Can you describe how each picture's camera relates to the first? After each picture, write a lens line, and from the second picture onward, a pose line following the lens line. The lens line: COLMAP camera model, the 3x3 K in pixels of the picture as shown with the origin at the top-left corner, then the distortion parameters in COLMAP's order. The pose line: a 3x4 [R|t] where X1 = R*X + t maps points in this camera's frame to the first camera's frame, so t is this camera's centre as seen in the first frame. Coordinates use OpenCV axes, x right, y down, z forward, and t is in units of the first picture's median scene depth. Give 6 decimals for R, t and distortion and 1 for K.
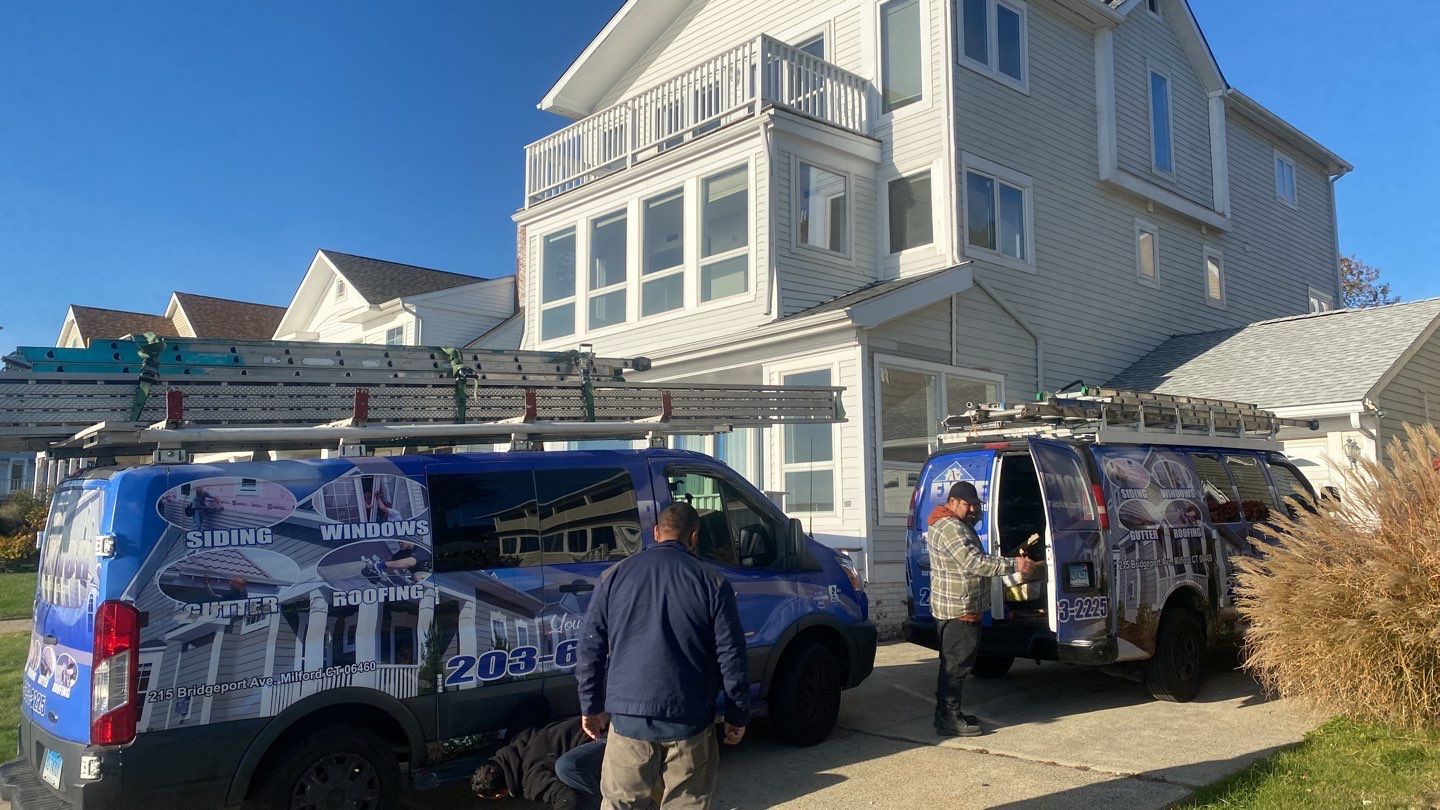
lens RADIAL K [[1106.0, 0, 694.4], [0, 1106.0, 412.0], [0, 0, 1]] dist [-0.000336, -0.009552]
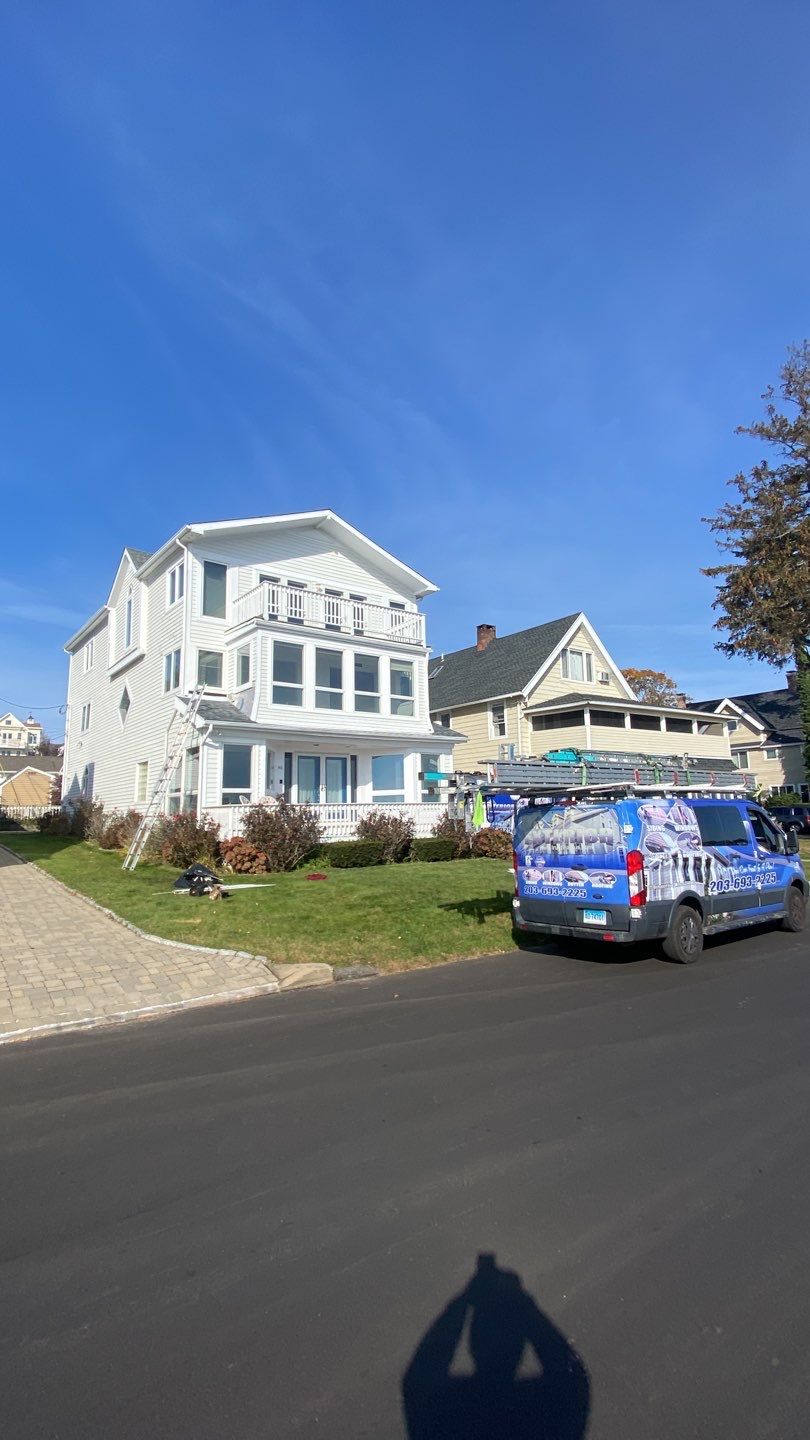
lens RADIAL K [[698.2, 0, 427.4], [0, 698.2, 716.2], [0, 0, 1]] dist [-0.000797, -0.000347]
pose [[0.038614, 0.143380, 0.988914, -2.188715], [-0.095013, 0.985695, -0.139203, 0.146424], [-0.994727, -0.088585, 0.051685, 1.358182]]
